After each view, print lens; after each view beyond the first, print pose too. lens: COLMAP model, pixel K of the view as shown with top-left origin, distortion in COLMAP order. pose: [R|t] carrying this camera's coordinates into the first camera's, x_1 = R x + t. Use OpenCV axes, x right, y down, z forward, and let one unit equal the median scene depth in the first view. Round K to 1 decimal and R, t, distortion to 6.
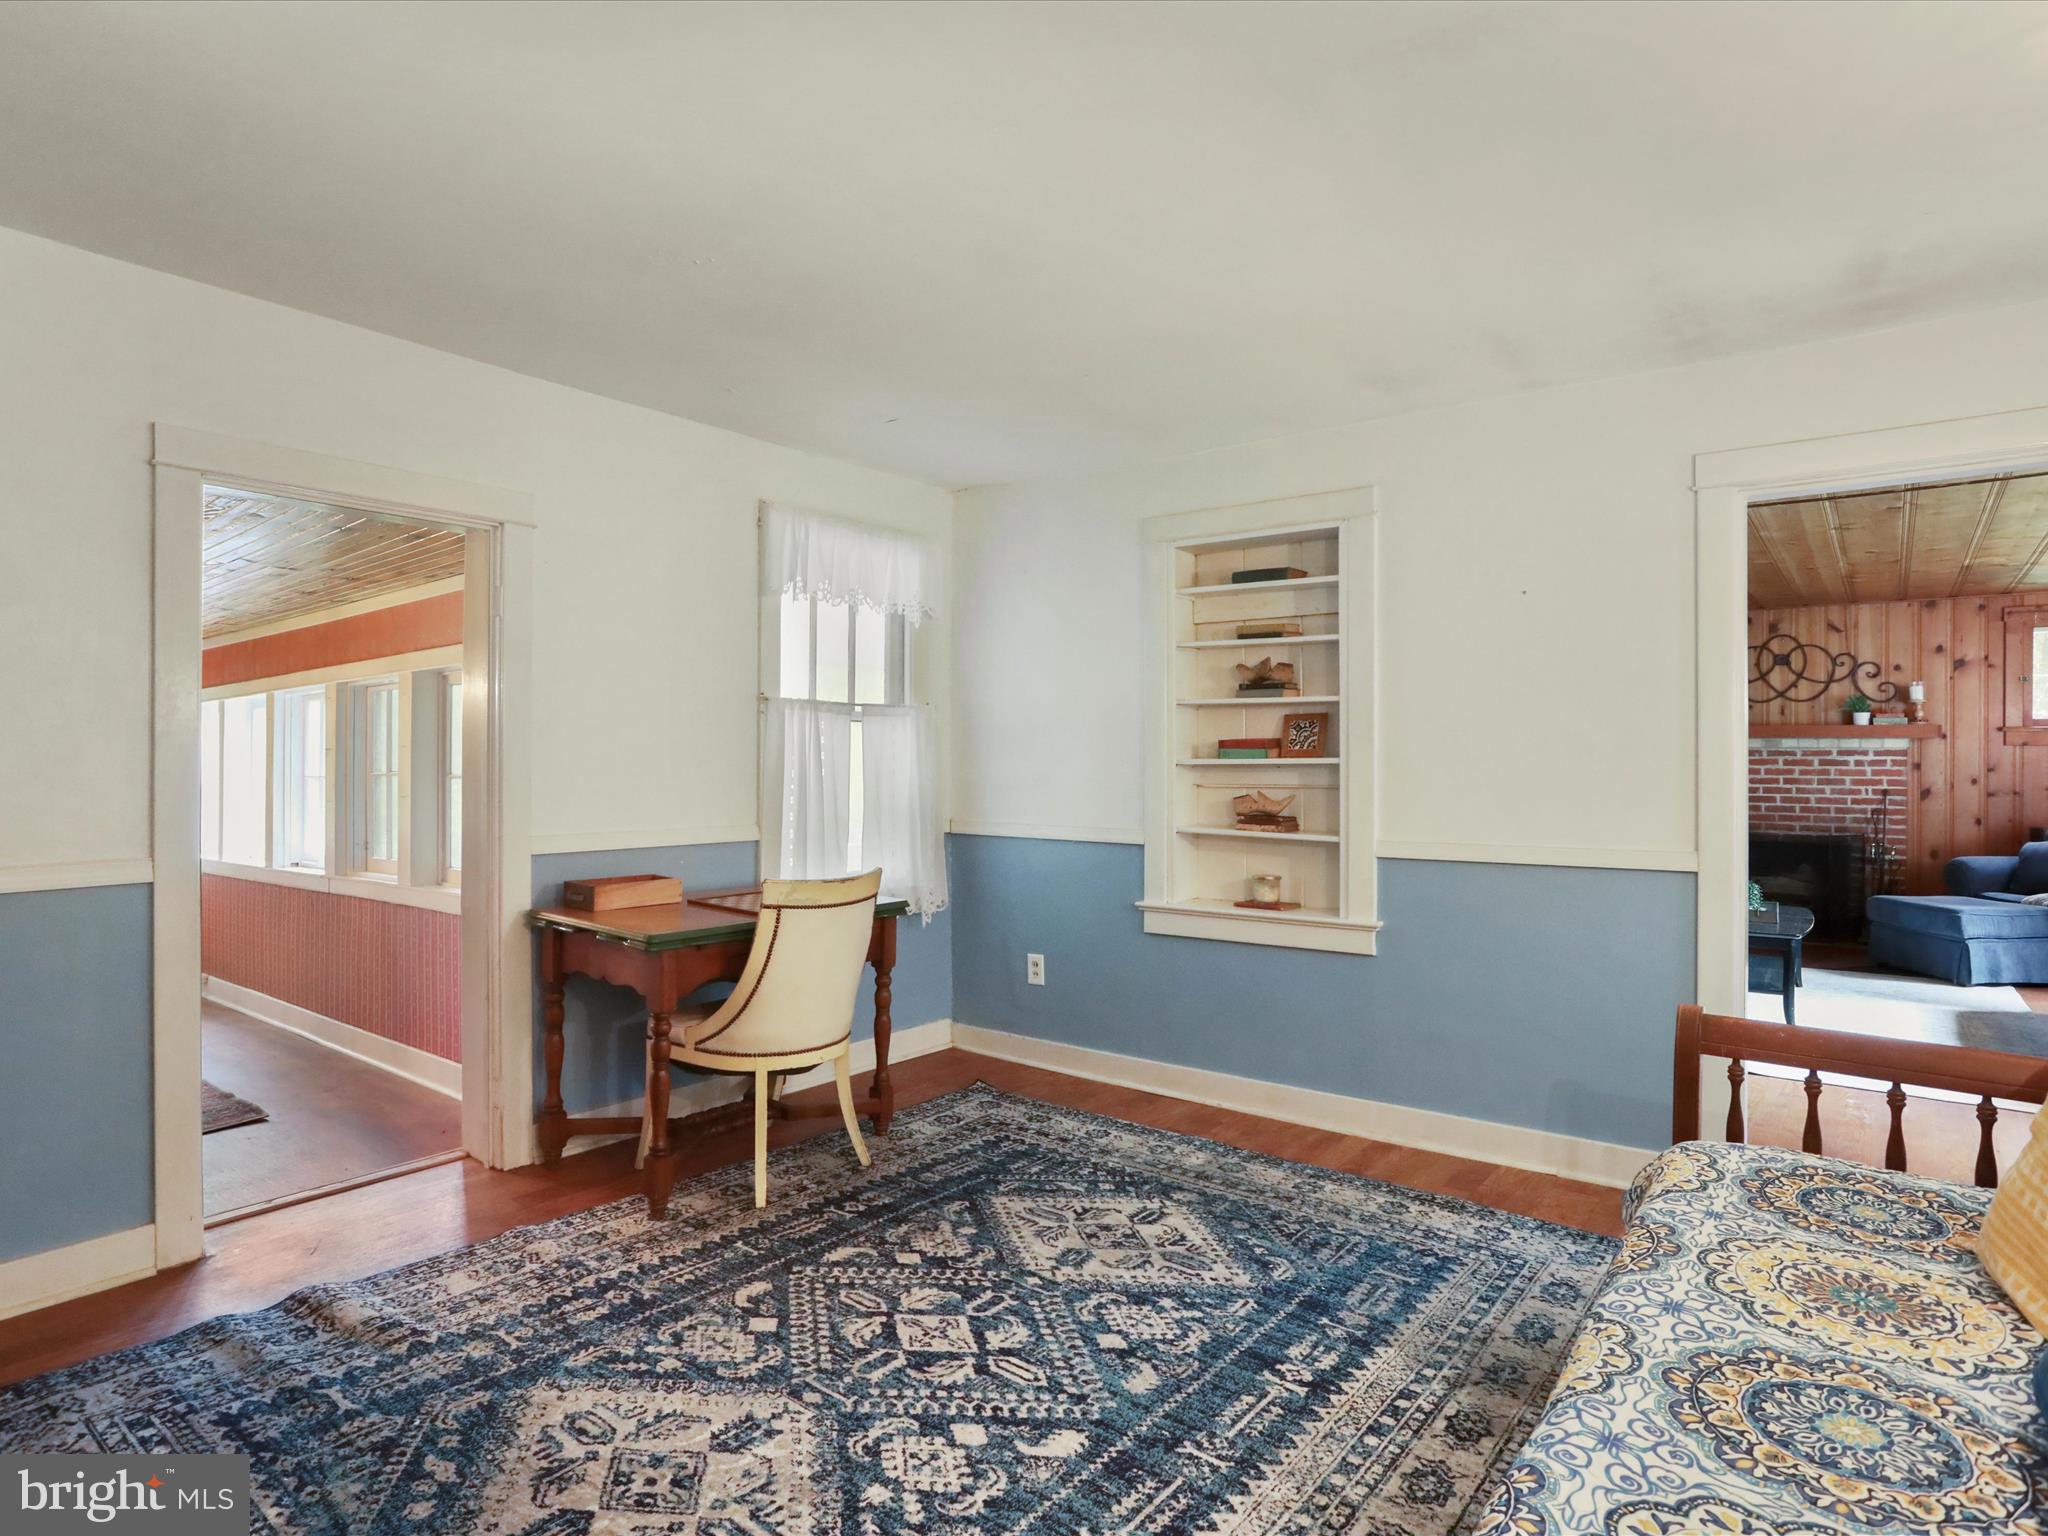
lens RADIAL K [[1115.9, 0, 1023.5], [0, 1115.9, 749.8], [0, 0, 1]] dist [-0.044560, 0.027886]
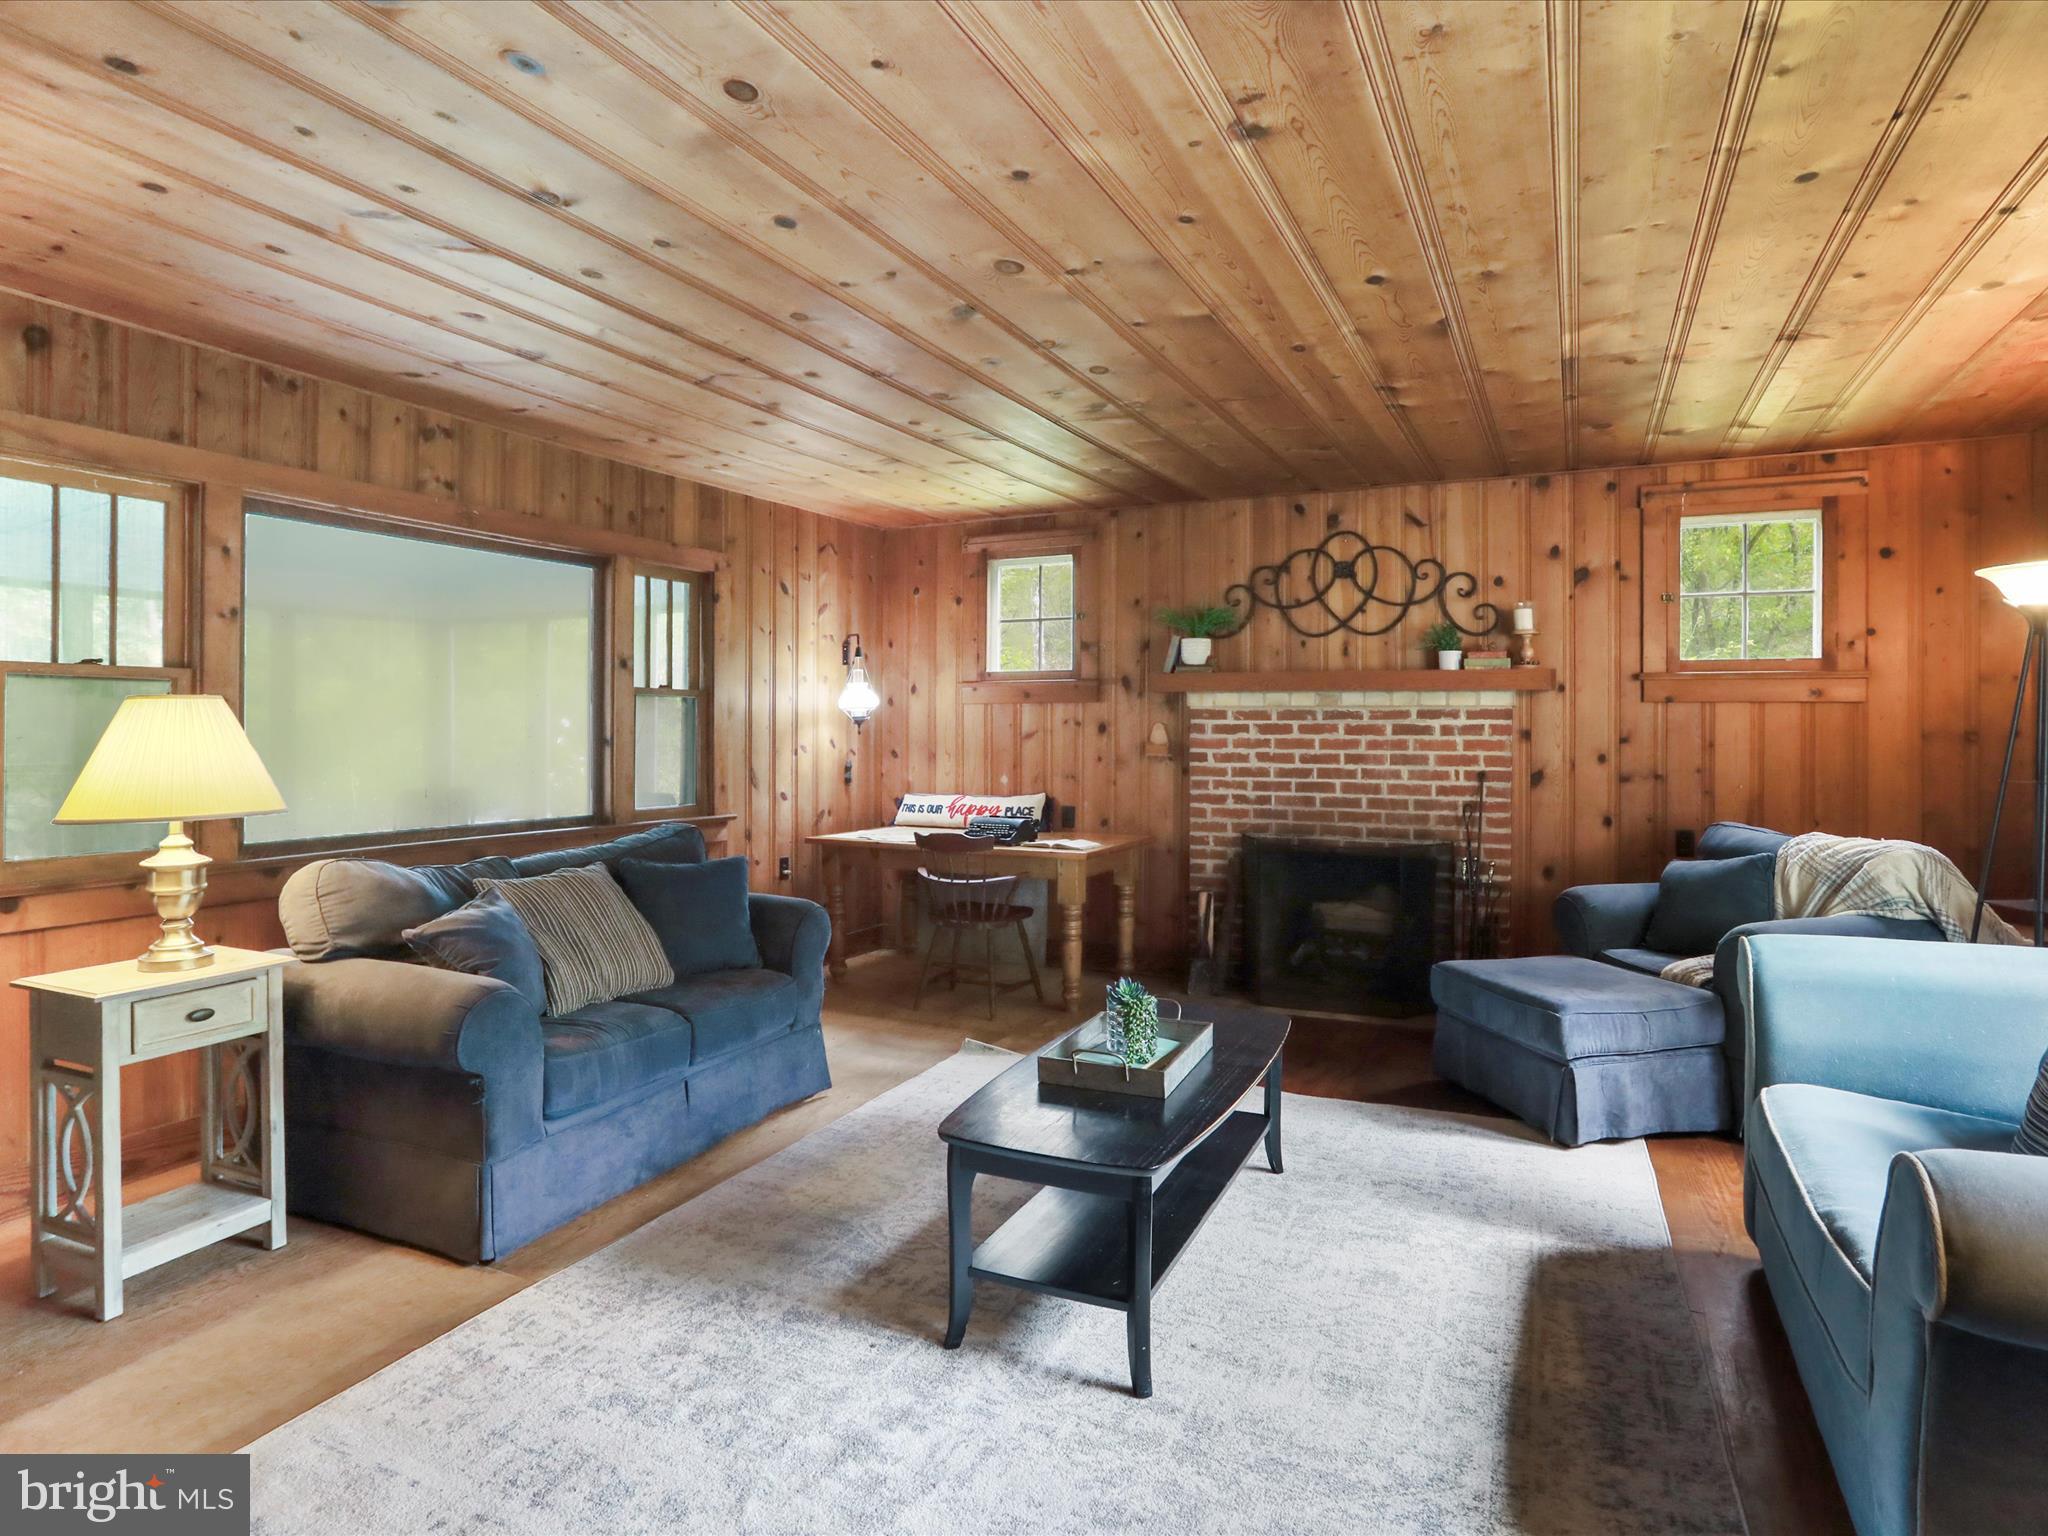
lens RADIAL K [[1146.8, 0, 1020.4], [0, 1146.8, 711.8], [0, 0, 1]] dist [-0.001468, 0.000568]
pose [[0.976675, 0.003756, 0.214691, 0.379019], [-0.001456, 0.999940, -0.010870, 0.009044], [-0.214719, 0.010303, 0.976622, 0.405397]]
